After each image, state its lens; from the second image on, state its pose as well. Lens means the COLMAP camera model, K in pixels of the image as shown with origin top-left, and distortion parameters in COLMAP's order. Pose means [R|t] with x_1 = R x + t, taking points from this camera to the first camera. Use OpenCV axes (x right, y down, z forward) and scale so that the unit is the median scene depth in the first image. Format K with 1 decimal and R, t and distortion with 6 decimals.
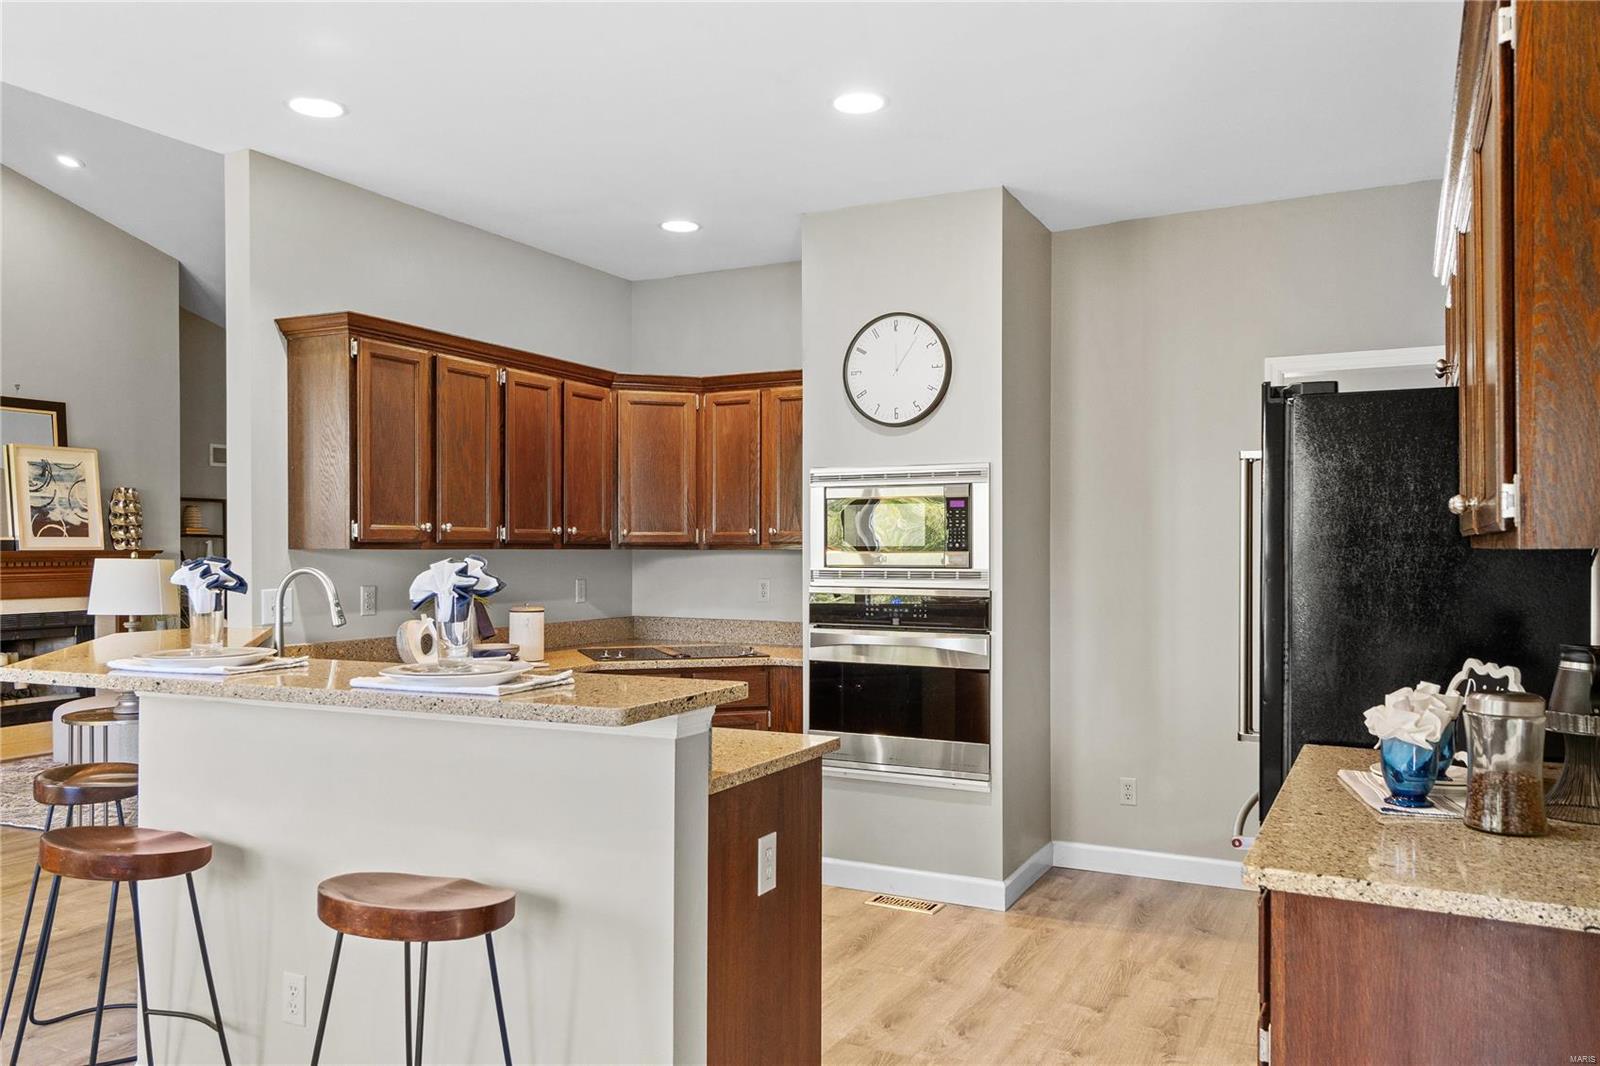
lens RADIAL K [[1204.0, 0, 799.2], [0, 1204.0, 540.2], [0, 0, 1]] dist [0.020649, -0.000243]
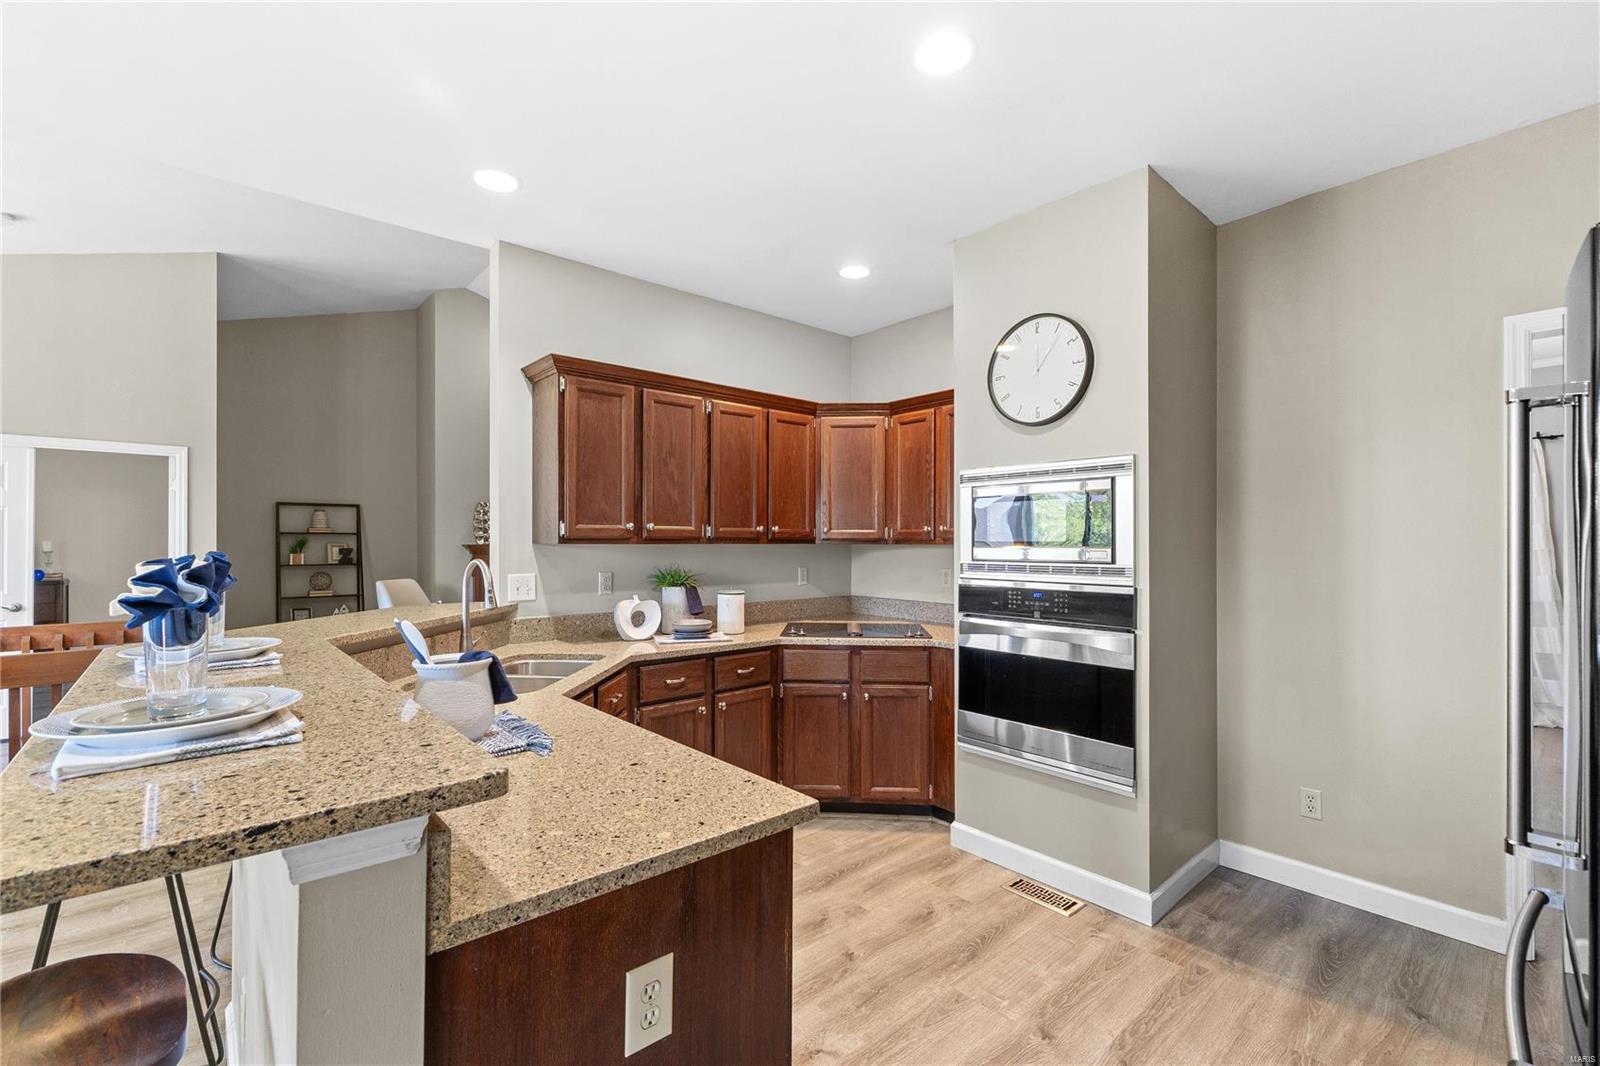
lens RADIAL K [[682.3, 0, 802.4], [0, 682.3, 537.0], [0, 0, 1]] dist [0.000181, -0.000068]
pose [[0.925384, -0.002863, -0.379019, 0.118869], [0.002627, 0.999996, -0.001140, 0.001494], [0.379021, 0.000059, 0.925388, 0.395024]]
